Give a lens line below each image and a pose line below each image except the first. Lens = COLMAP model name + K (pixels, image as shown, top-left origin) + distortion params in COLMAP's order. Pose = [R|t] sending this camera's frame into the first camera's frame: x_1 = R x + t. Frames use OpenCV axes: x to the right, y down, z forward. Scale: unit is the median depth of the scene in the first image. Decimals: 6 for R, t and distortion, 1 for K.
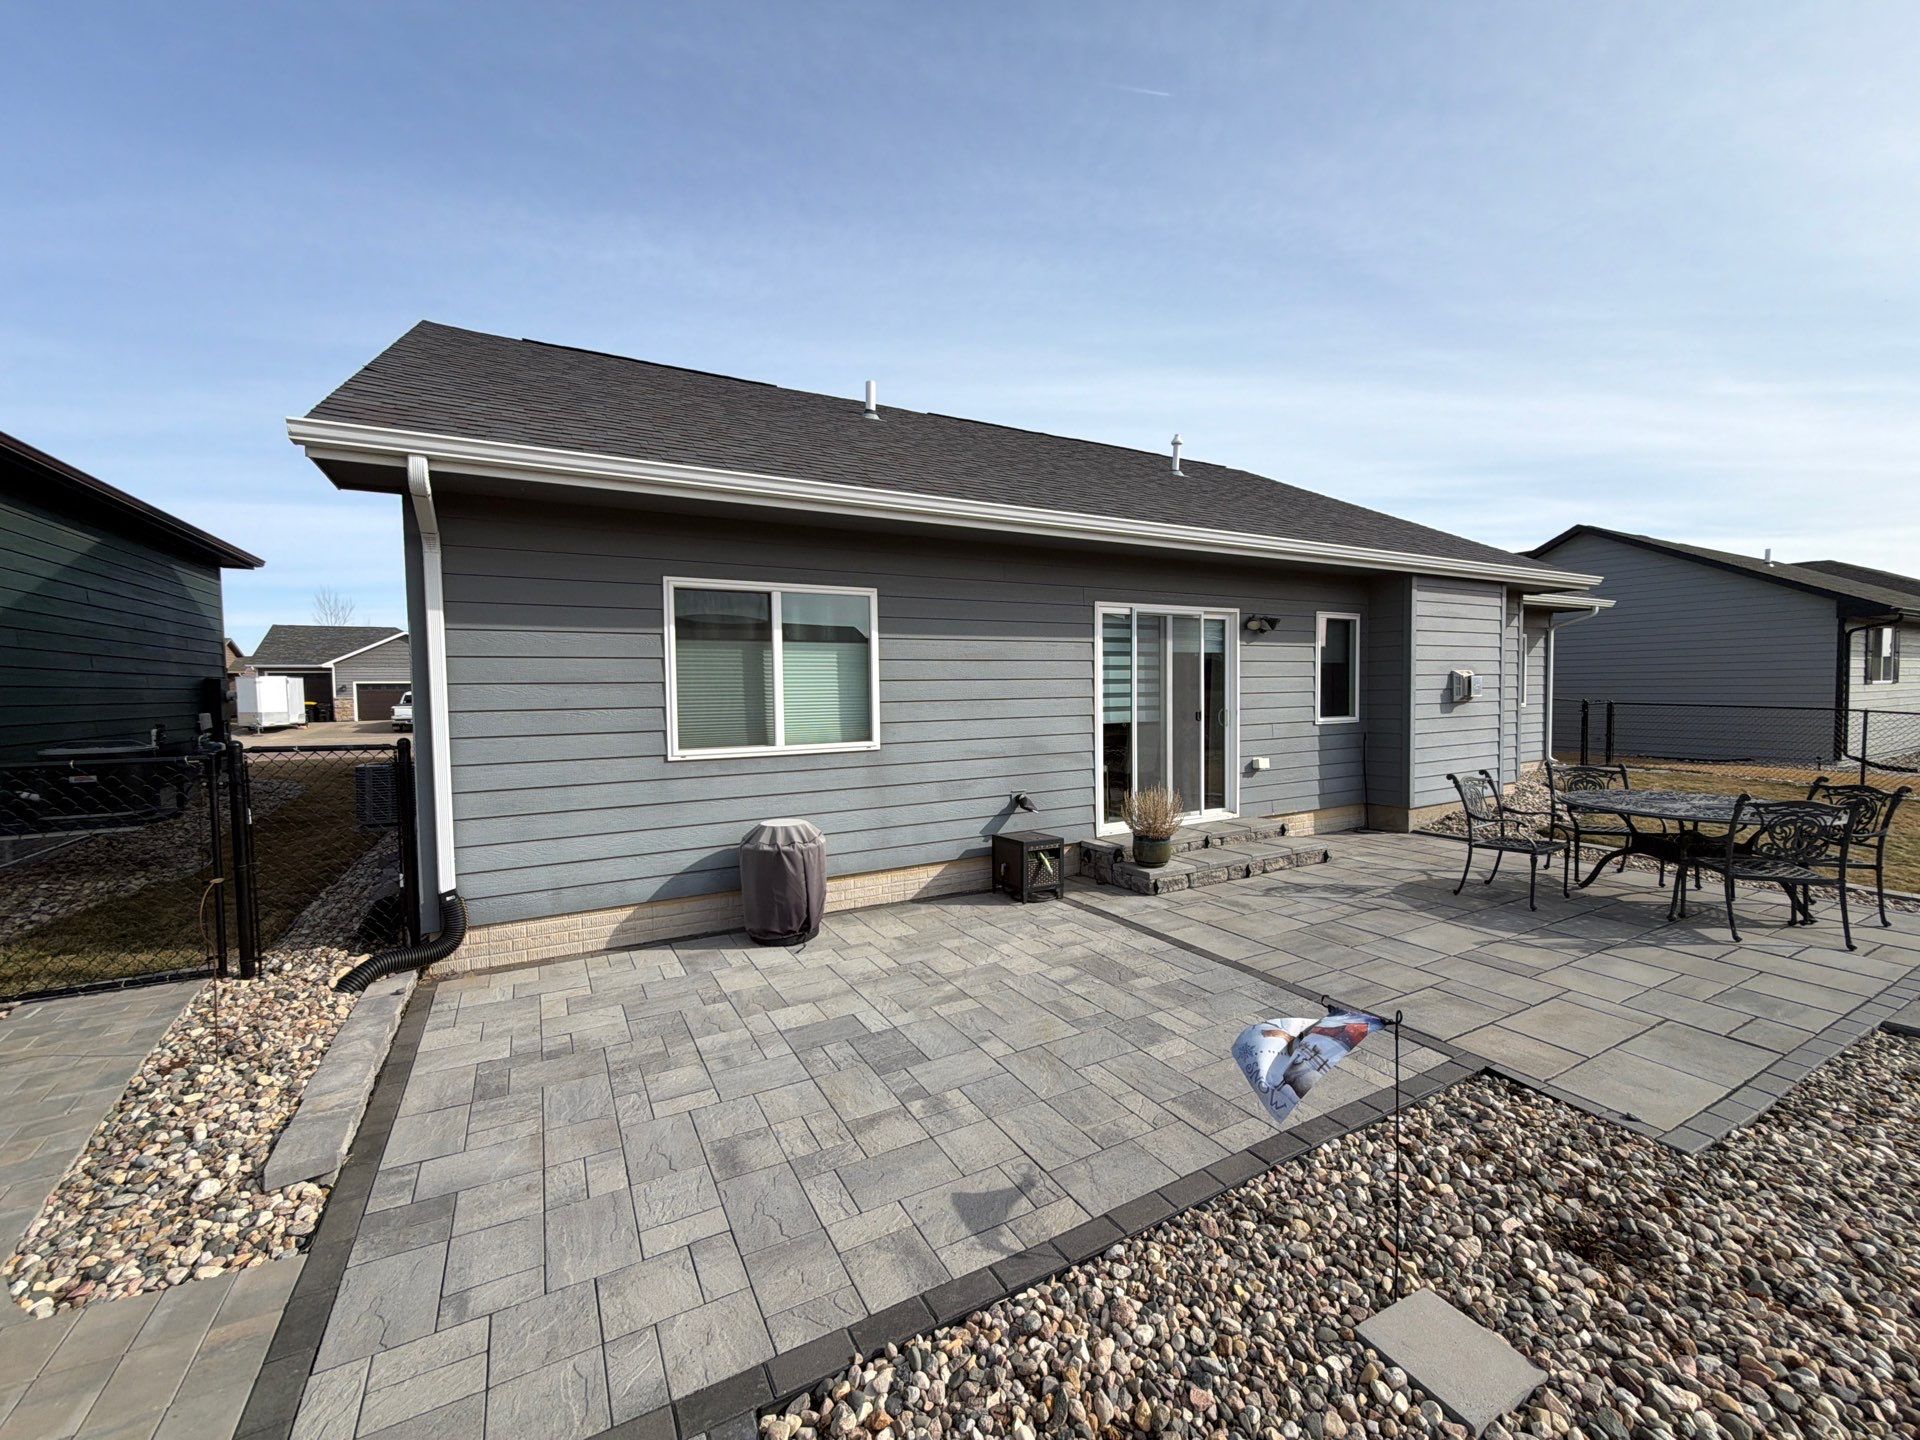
lens RADIAL K [[770.3, 0, 963.8], [0, 770.3, 720.7], [0, 0, 1]] dist [0.000915, 0.000028]
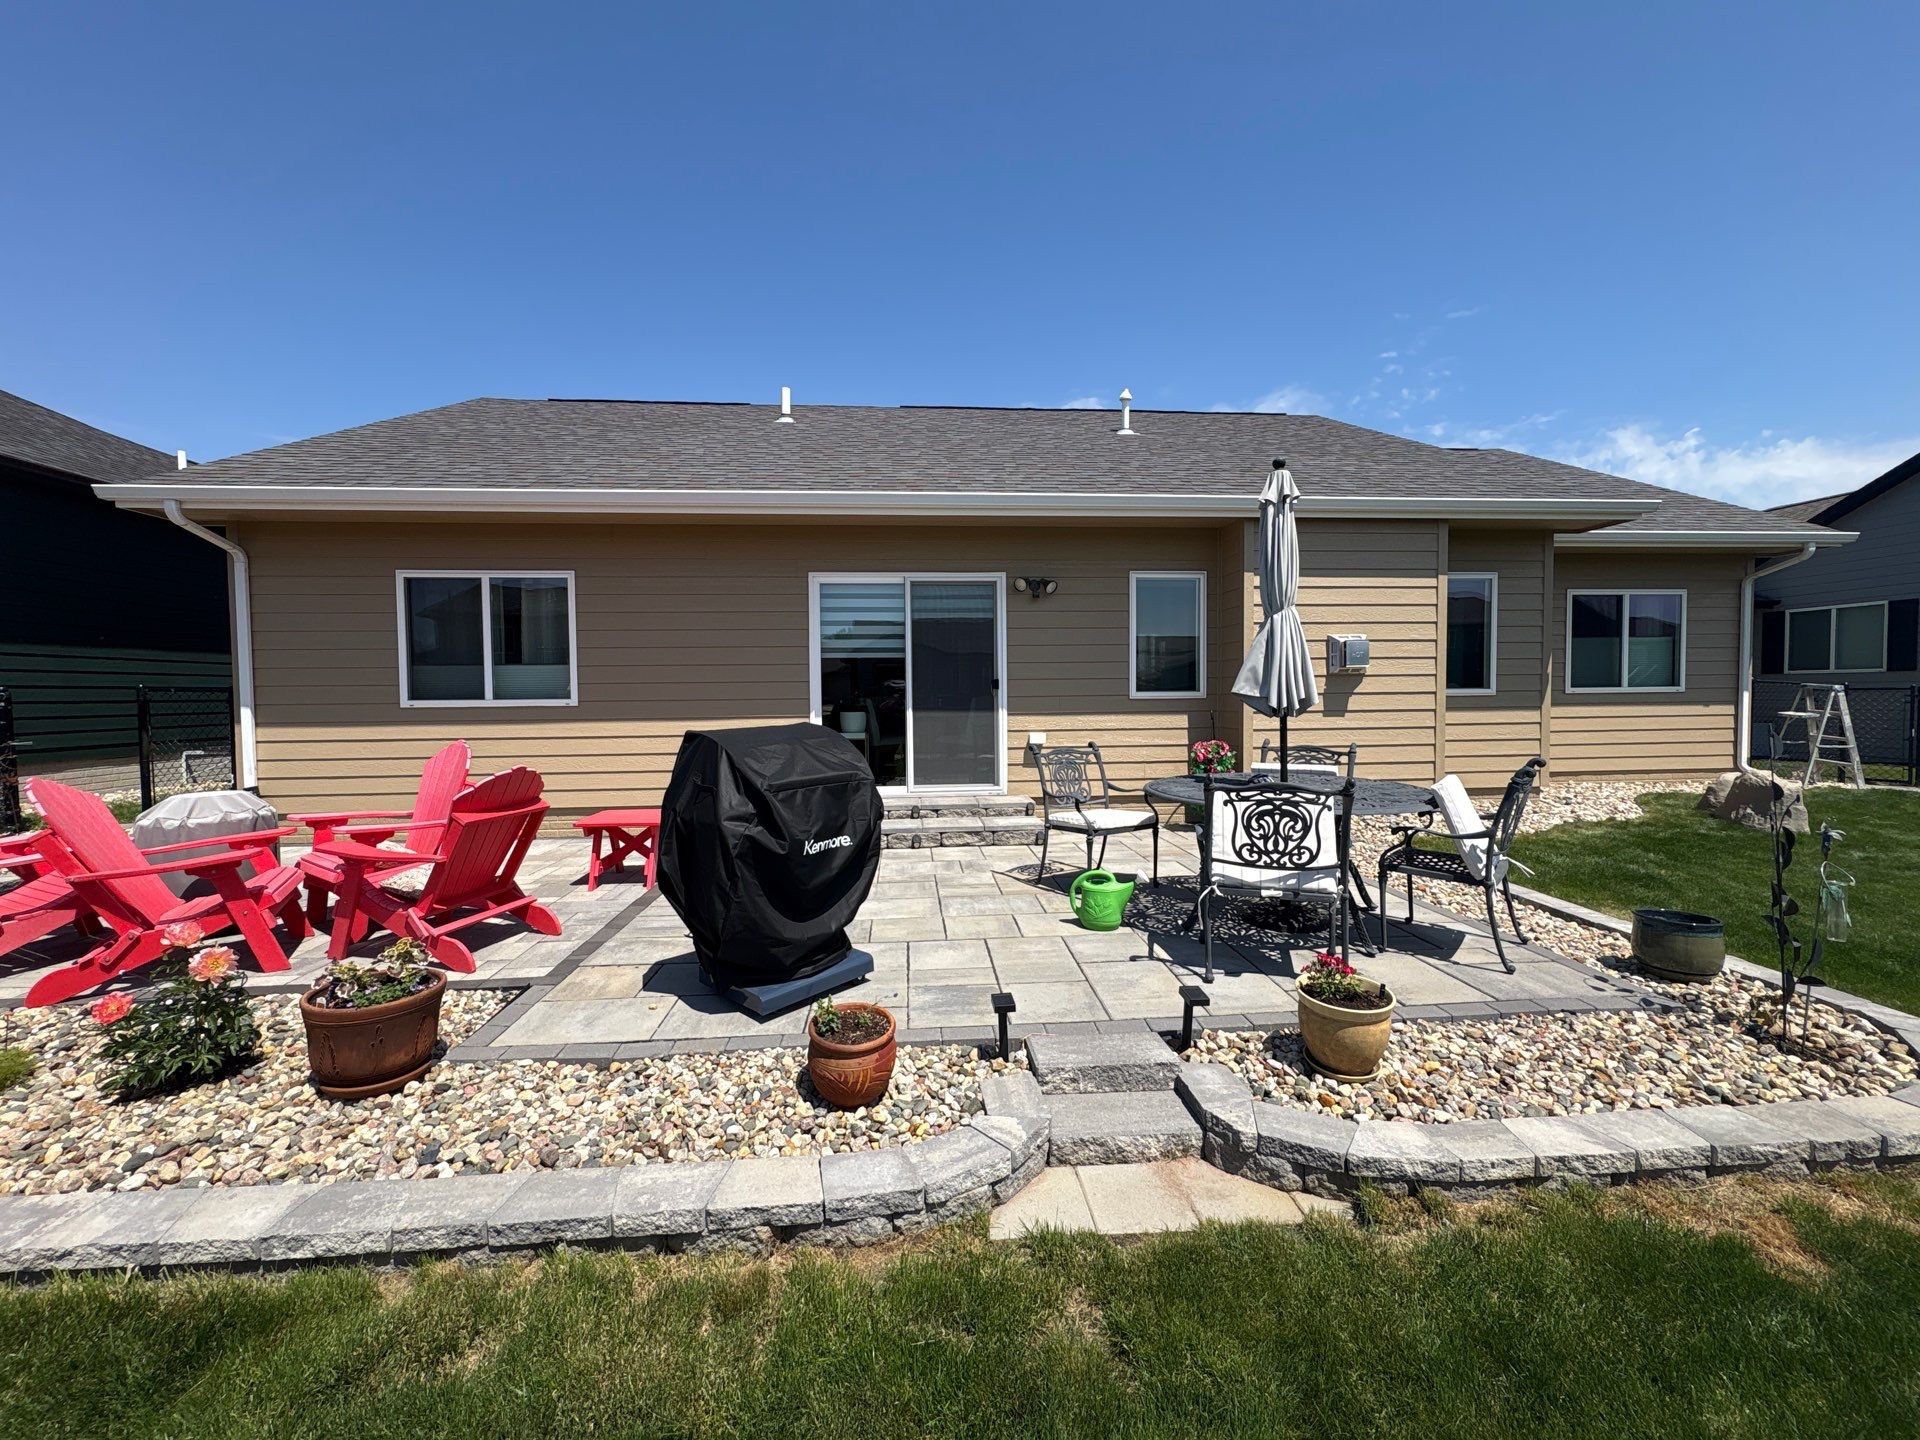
lens RADIAL K [[755.9, 0, 958.0], [0, 755.9, 715.4], [0, 0, 1]] dist [0.000458, 0.000014]
pose [[0.908657, 0.021414, -0.416994, 0.774452], [-0.020992, 0.999764, 0.005599, 0.028013], [0.417016, 0.003666, 0.908892, 0.154686]]
